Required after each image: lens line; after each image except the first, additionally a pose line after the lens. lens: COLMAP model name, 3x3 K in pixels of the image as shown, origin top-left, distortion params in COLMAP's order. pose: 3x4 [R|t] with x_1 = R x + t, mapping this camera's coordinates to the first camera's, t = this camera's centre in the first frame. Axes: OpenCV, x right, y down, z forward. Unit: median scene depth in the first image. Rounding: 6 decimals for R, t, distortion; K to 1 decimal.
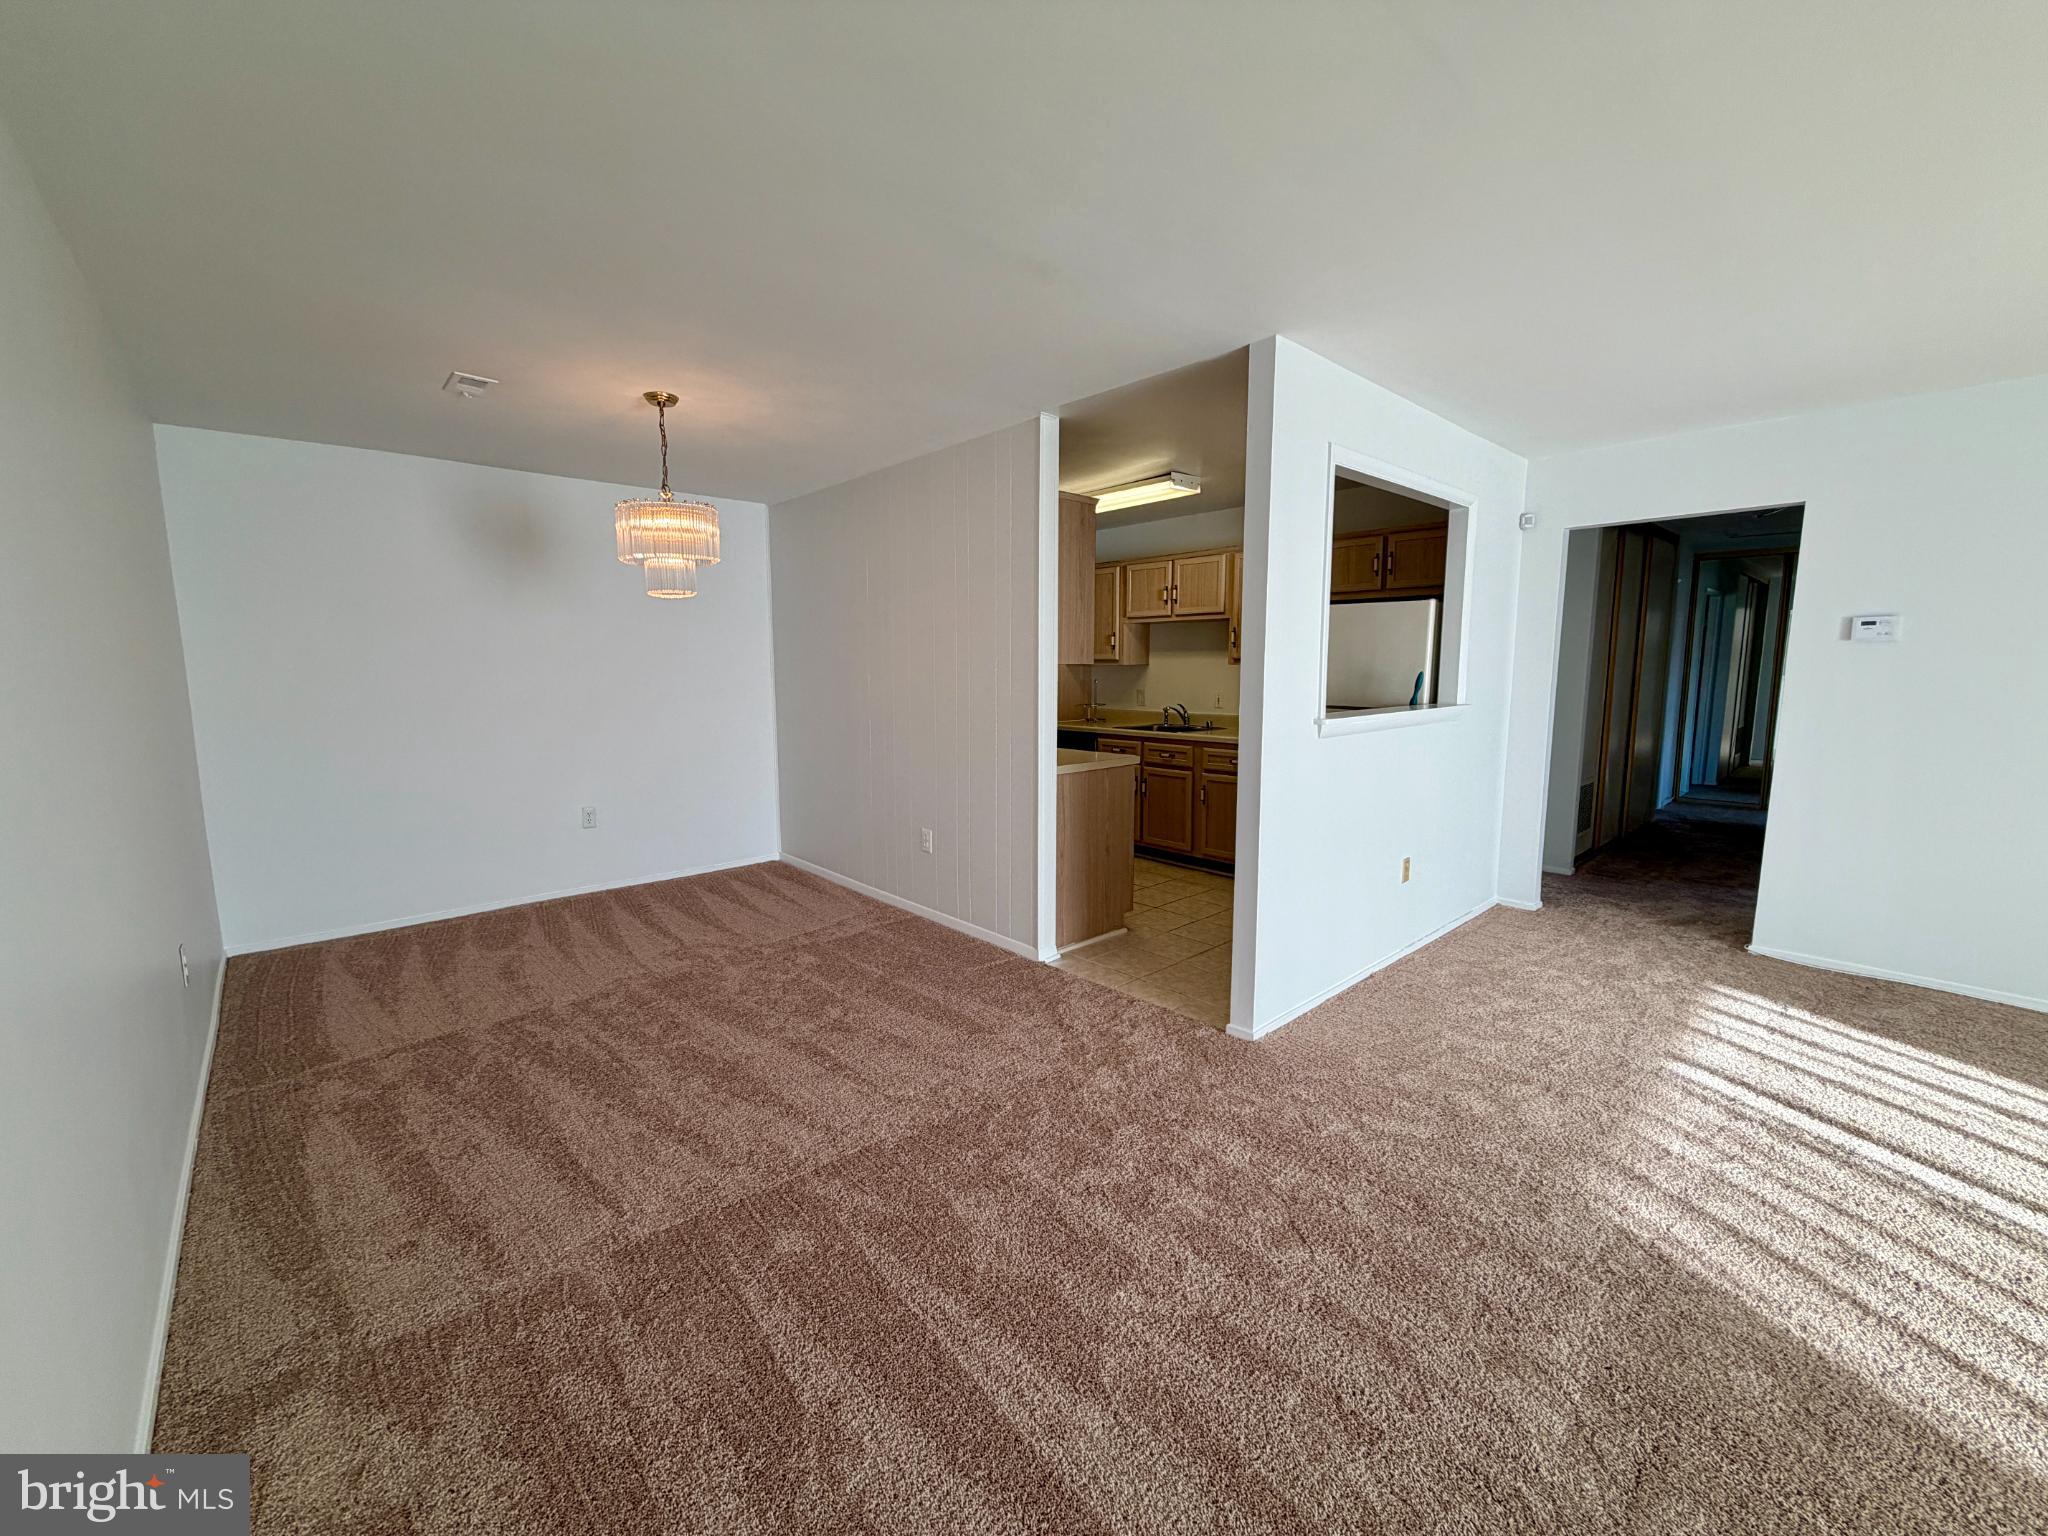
lens RADIAL K [[823.5, 0, 1024.0], [0, 823.5, 768.0], [0, 0, 1]] dist [-0.000884, 0.000105]
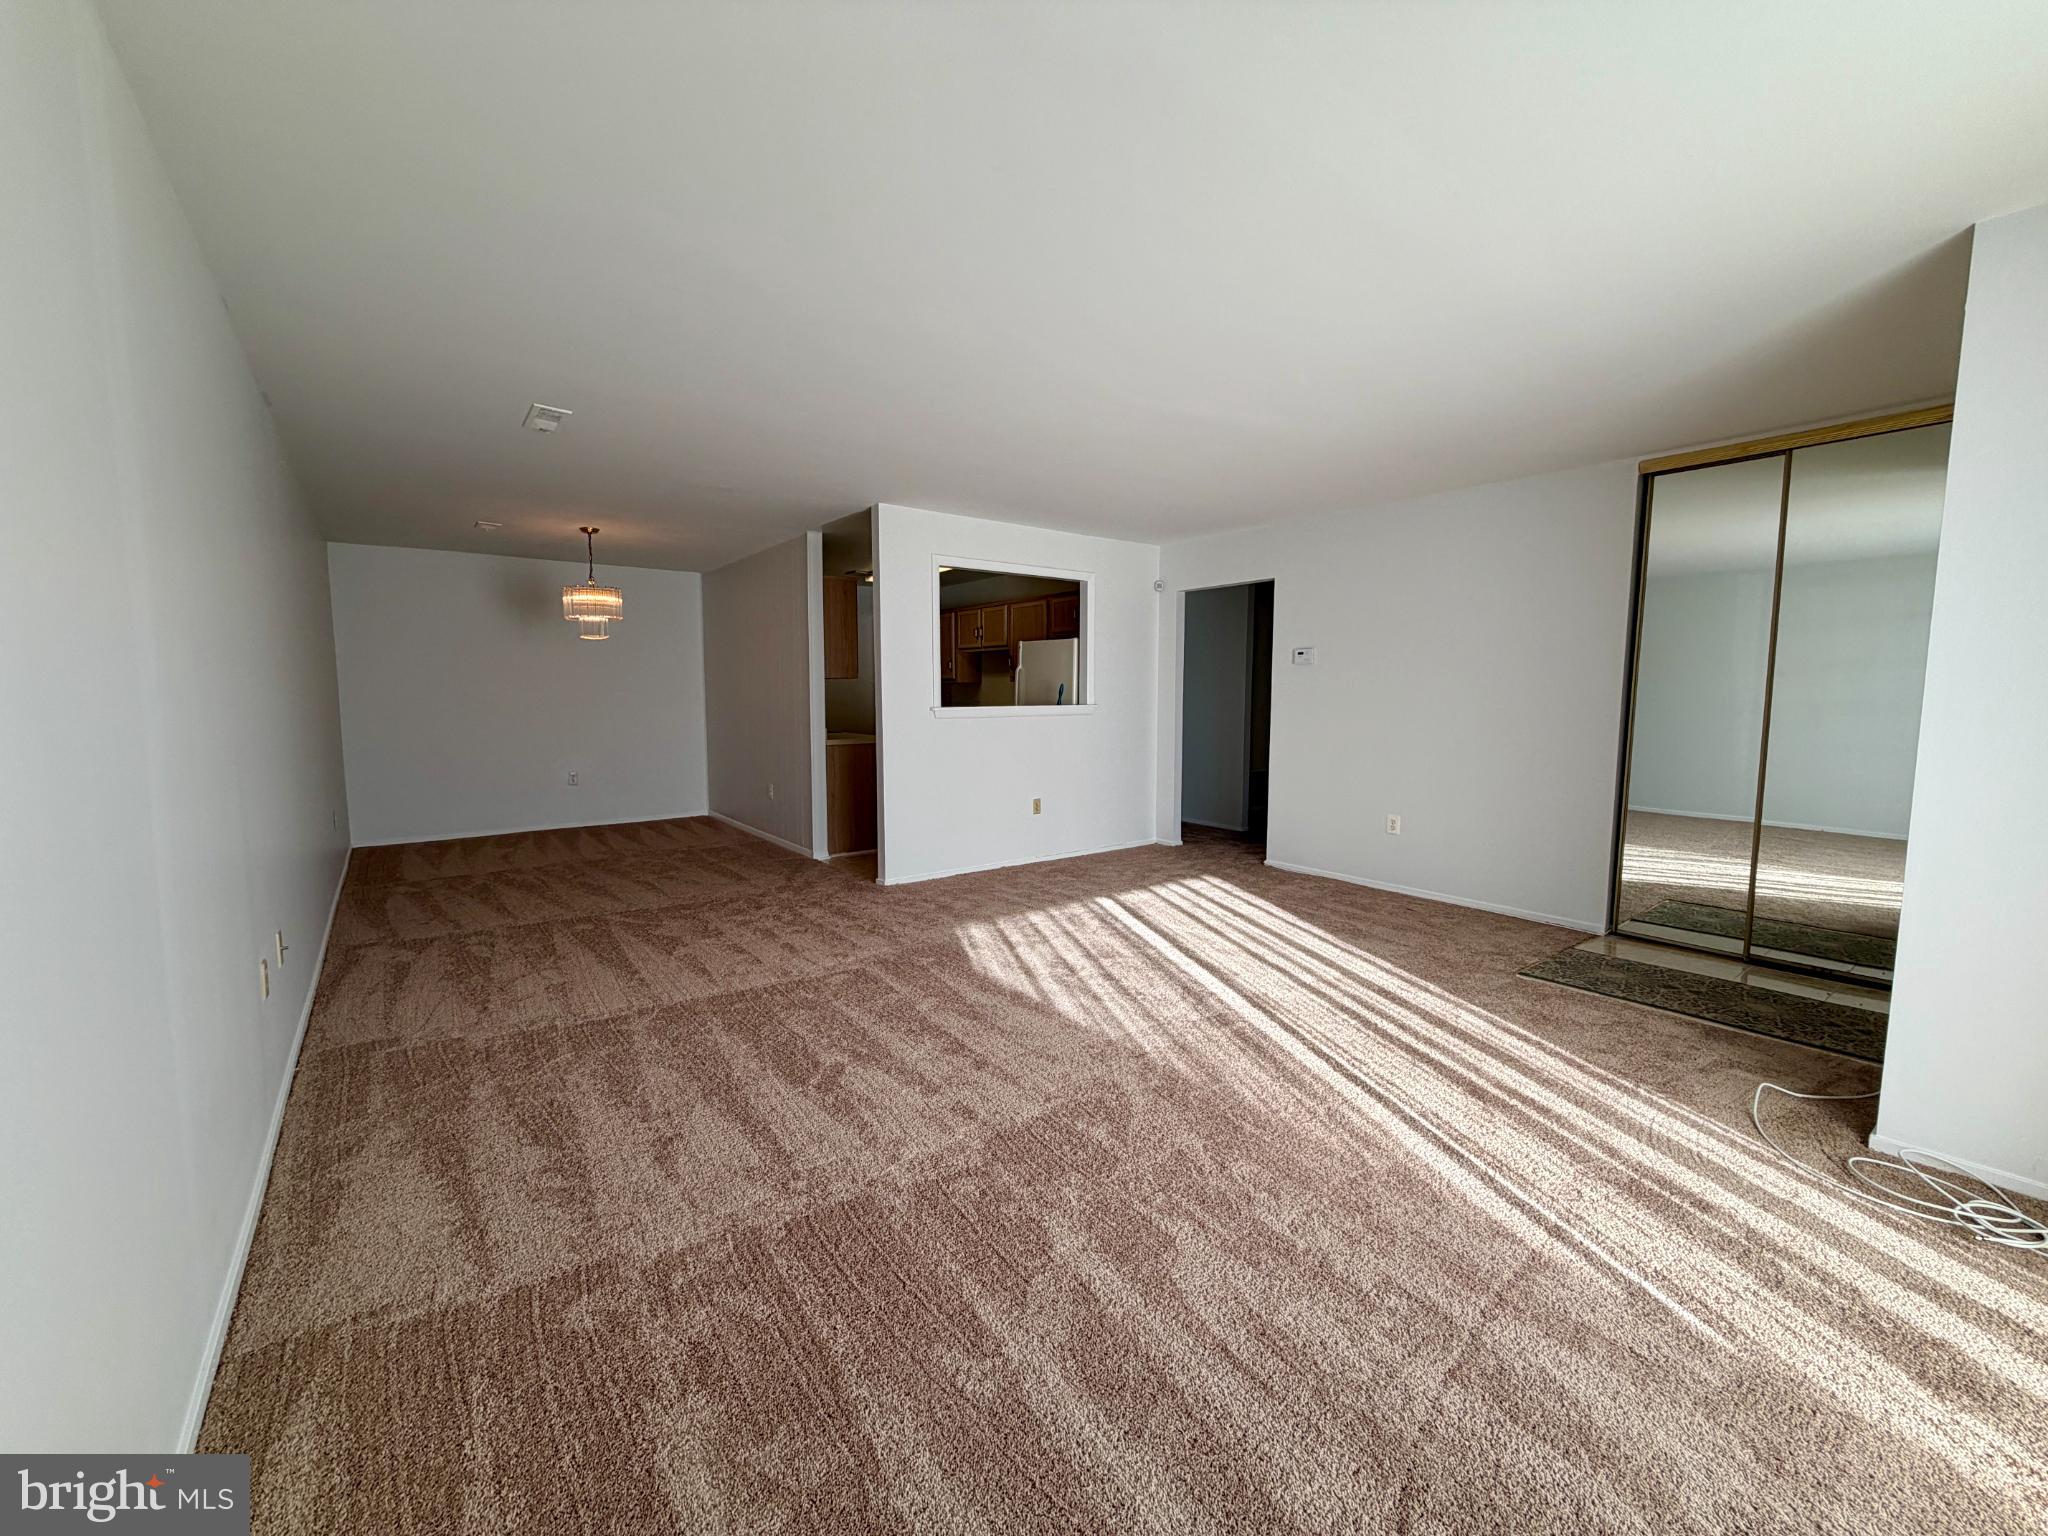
lens RADIAL K [[823.5, 0, 1024.0], [0, 823.5, 768.0], [0, 0, 1]] dist [-0.000884, 0.000105]
pose [[0.996539, 0.011517, -0.082322, 0.535466], [-0.014212, 0.999380, -0.032220, 0.095174], [0.081900, 0.033279, 0.996085, -0.567942]]
